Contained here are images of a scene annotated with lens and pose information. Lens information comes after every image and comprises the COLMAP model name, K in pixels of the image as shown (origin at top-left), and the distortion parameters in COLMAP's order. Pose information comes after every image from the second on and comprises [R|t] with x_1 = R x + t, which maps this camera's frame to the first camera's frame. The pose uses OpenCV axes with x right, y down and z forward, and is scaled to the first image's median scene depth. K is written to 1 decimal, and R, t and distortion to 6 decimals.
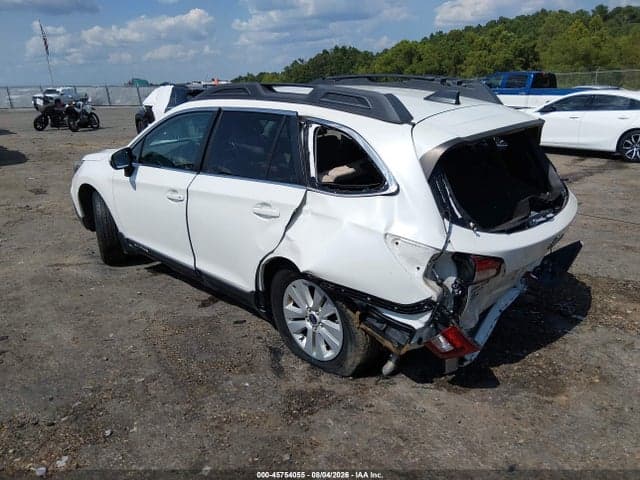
lens RADIAL K [[478.8, 0, 320.0], [0, 478.8, 240.0], [0, 0, 1]] dist [0.083767, -0.147049]
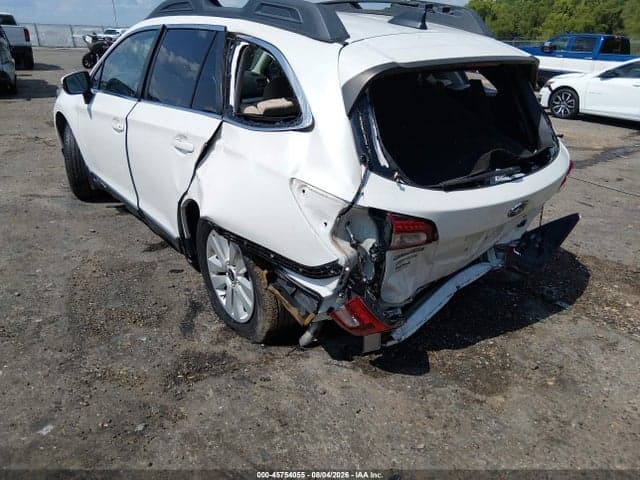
lens RADIAL K [[478.8, 0, 320.0], [0, 478.8, 240.0], [0, 0, 1]] dist [0.083767, -0.147049]
pose [[0.990974, 0.092800, -0.096736, 0.231176], [-0.084640, 0.992754, 0.085297, 0.014815], [0.103950, -0.076339, 0.991648, 0.161398]]
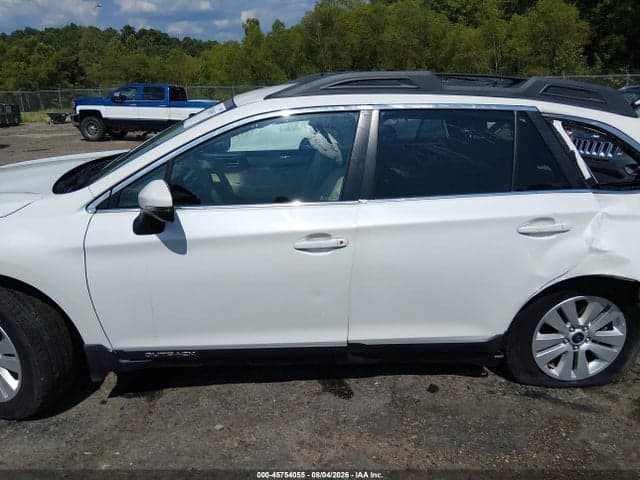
lens RADIAL K [[478.8, 0, 320.0], [0, 478.8, 240.0], [0, 0, 1]] dist [0.083767, -0.147049]
pose [[0.663615, -0.189716, 0.723618, -0.978251], [0.209967, 0.975661, 0.063240, -0.174463], [-0.718004, 0.109969, 0.687297, 0.728282]]
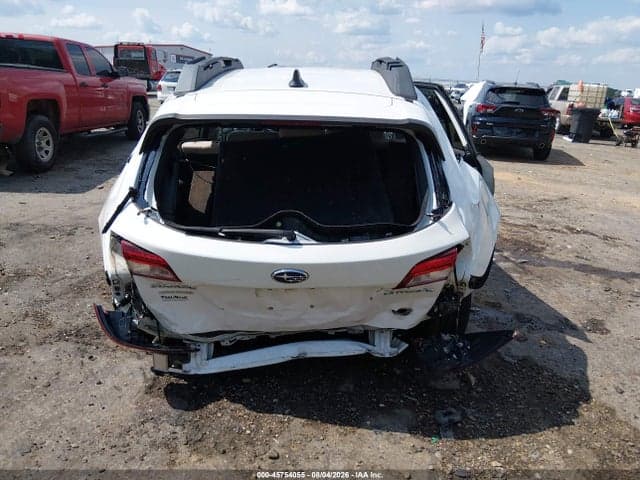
lens RADIAL K [[478.8, 0, 320.0], [0, 478.8, 240.0], [0, 0, 1]] dist [0.083767, -0.147049]
pose [[0.689261, 0.275489, -0.670093, 0.962563], [-0.276268, 0.954945, 0.108426, -0.136587], [0.669772, 0.110392, 0.734315, 0.472267]]
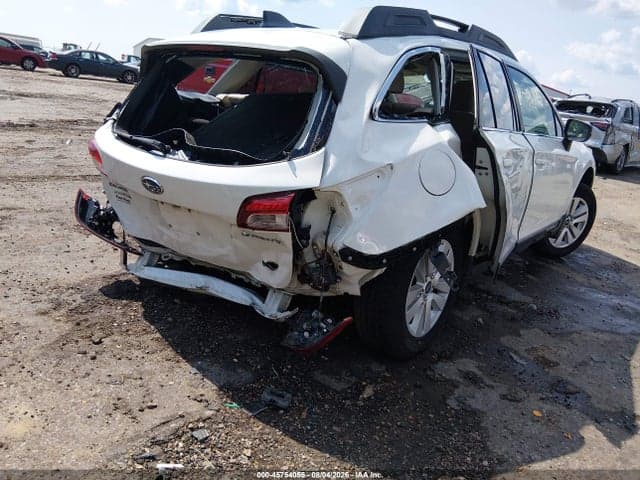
lens RADIAL K [[478.8, 0, 320.0], [0, 478.8, 240.0], [0, 0, 1]] dist [0.083767, -0.147049]
pose [[0.088758, 0.326821, -0.940909, 1.232627], [-0.414368, 0.871131, 0.263495, -0.229924], [0.905771, 0.366495, 0.212744, 1.084218]]
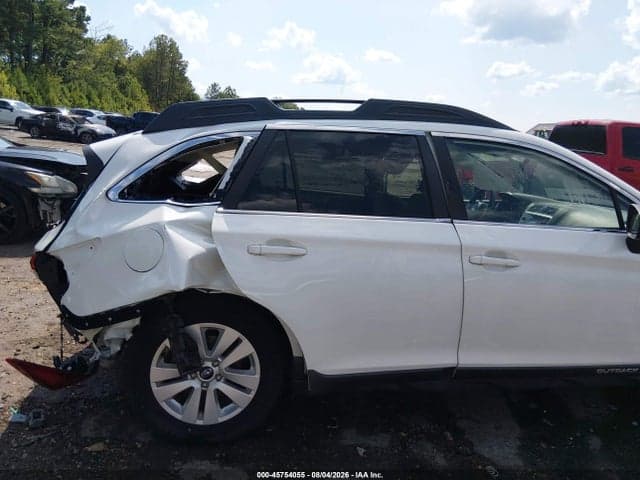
lens RADIAL K [[478.8, 0, 320.0], [0, 478.8, 240.0], [0, 0, 1]] dist [0.083767, -0.147049]
pose [[-0.615498, 0.147371, -0.774238, 0.945886], [-0.278358, 0.878405, 0.388486, -0.579550], [0.737346, 0.454627, -0.499634, 1.925856]]
